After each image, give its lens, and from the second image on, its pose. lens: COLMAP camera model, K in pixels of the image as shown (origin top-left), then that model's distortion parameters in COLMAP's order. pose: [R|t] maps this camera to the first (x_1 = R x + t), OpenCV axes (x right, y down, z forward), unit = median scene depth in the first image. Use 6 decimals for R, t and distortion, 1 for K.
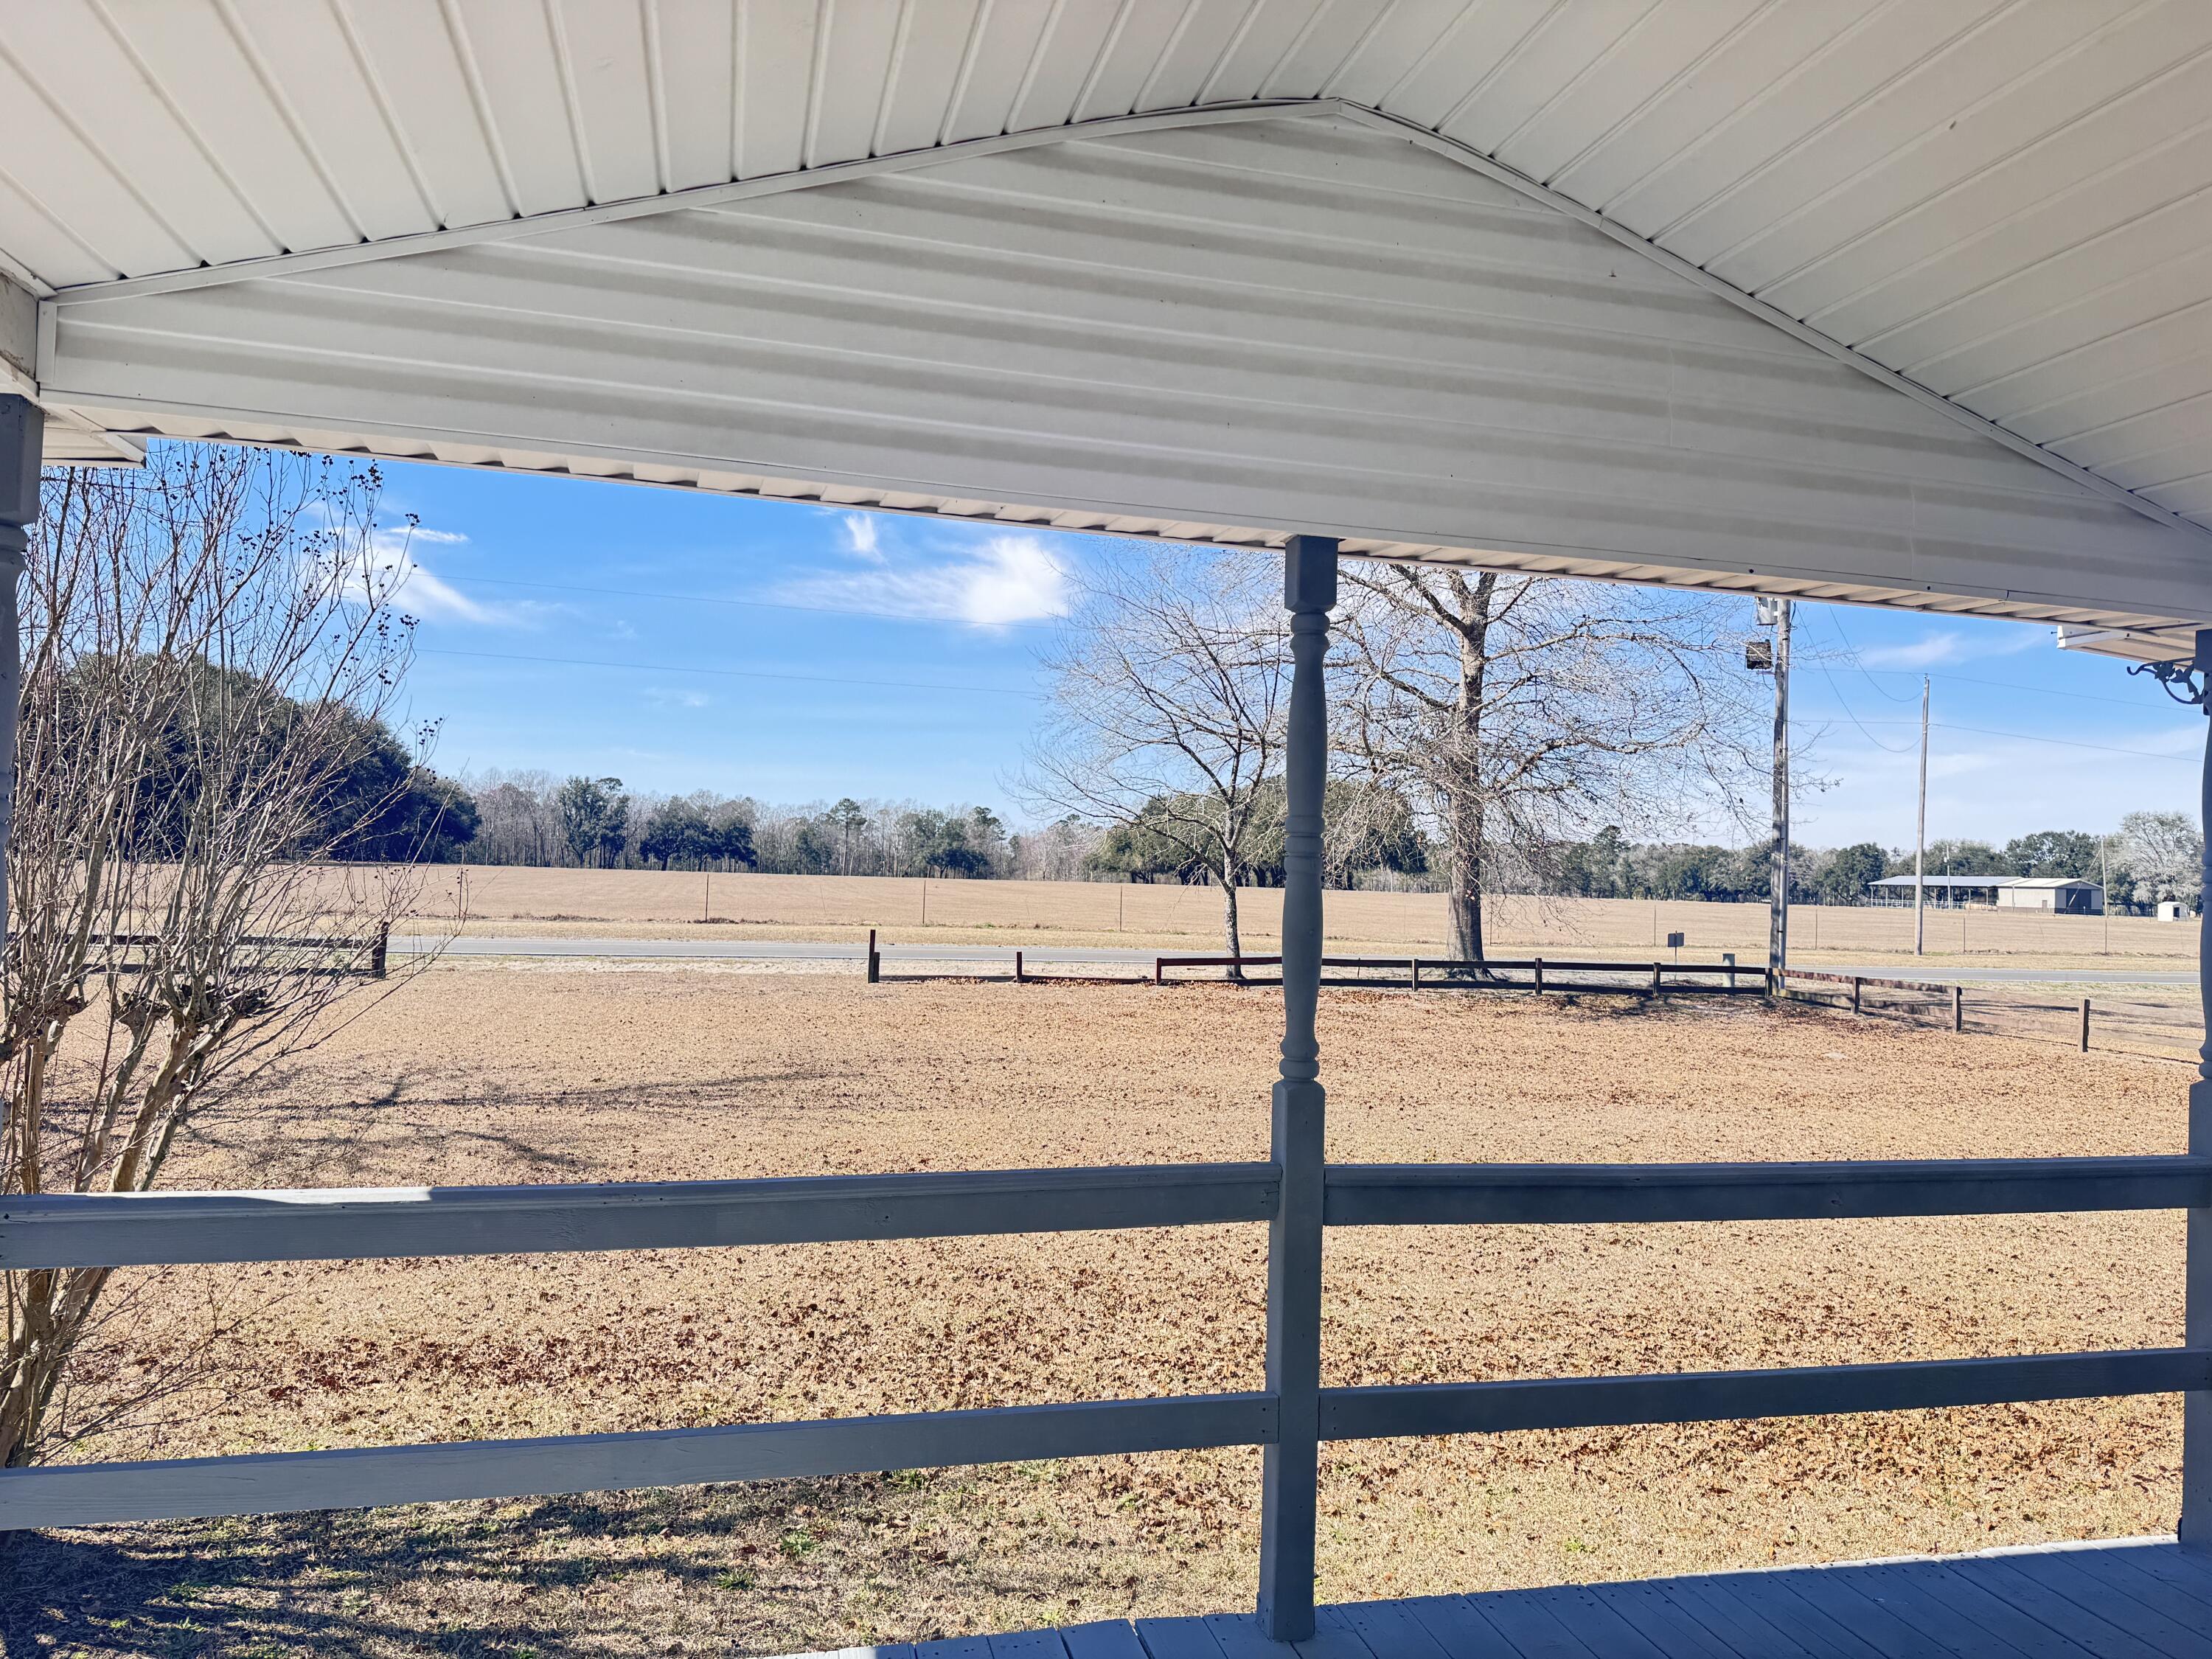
lens RADIAL K [[1552.1, 0, 1102.9], [0, 1552.1, 811.3], [0, 0, 1]] dist [0.057125, -0.065836]
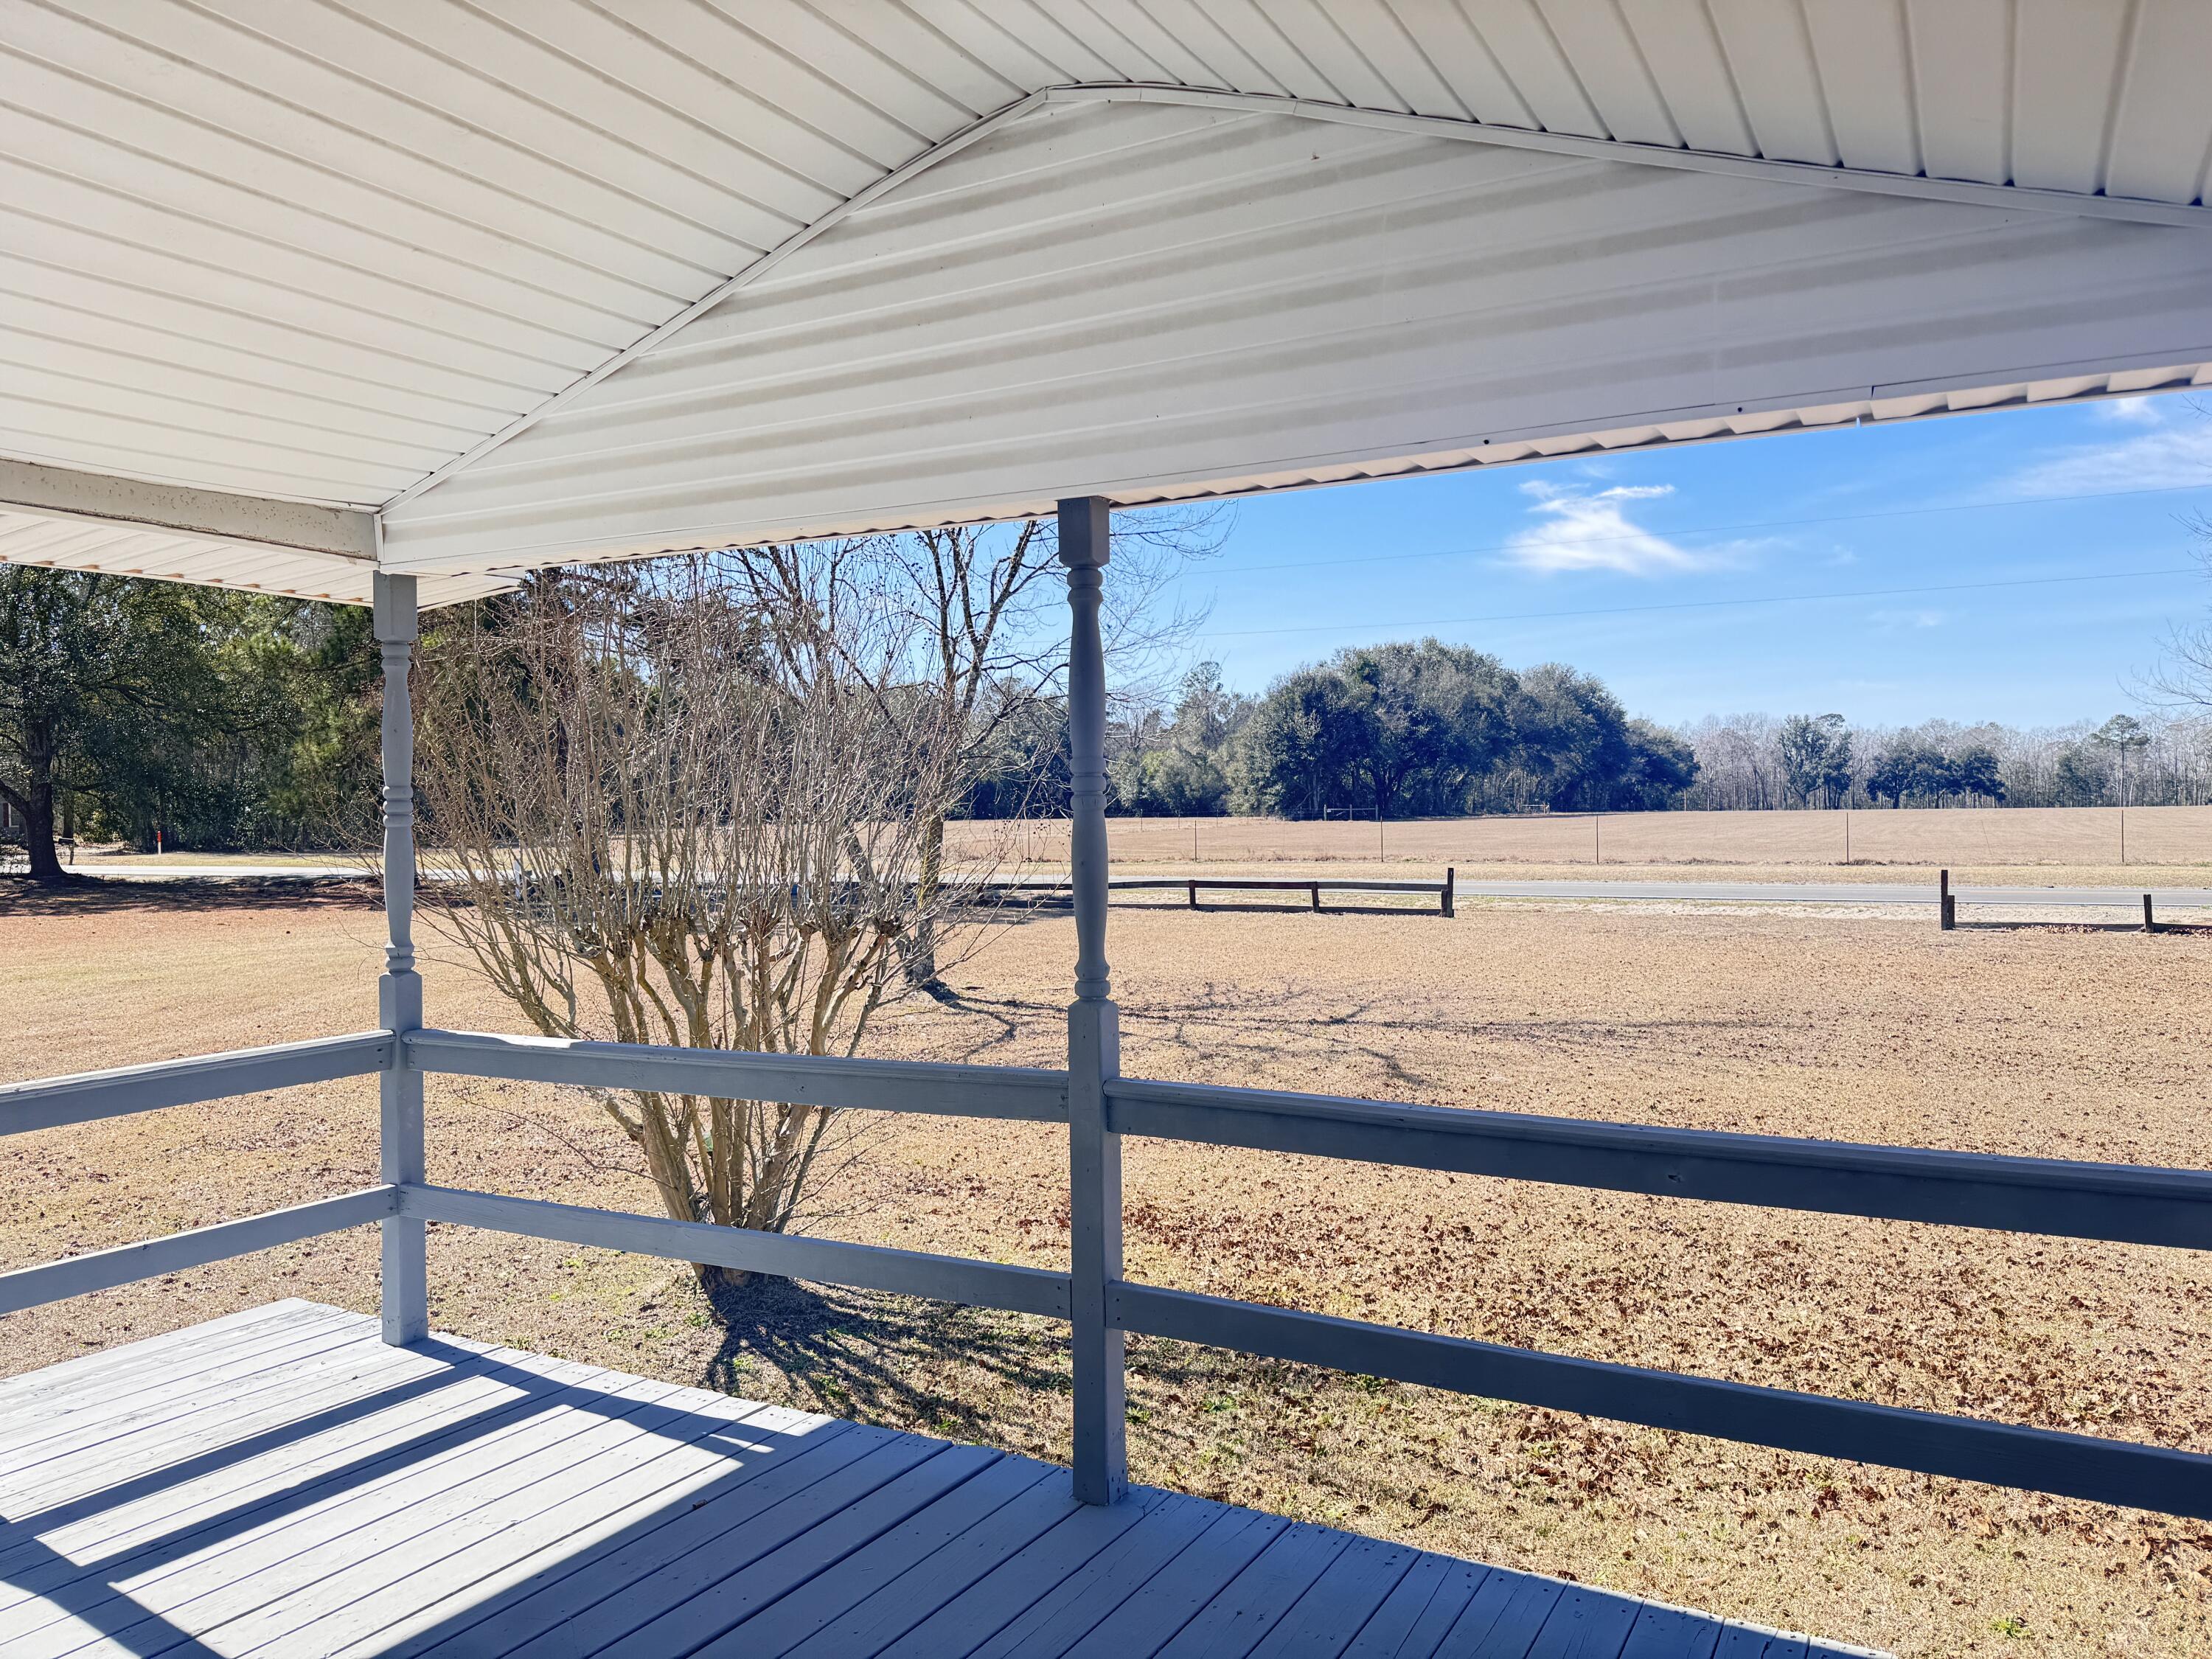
lens RADIAL K [[1552.1, 0, 1102.9], [0, 1552.1, 811.3], [0, 0, 1]] dist [0.057125, -0.065836]
pose [[0.730794, -0.041830, -0.681315, 0.337762], [0.065413, 0.997819, 0.008902, 0.012526], [0.679457, -0.051072, 0.731936, 0.081801]]
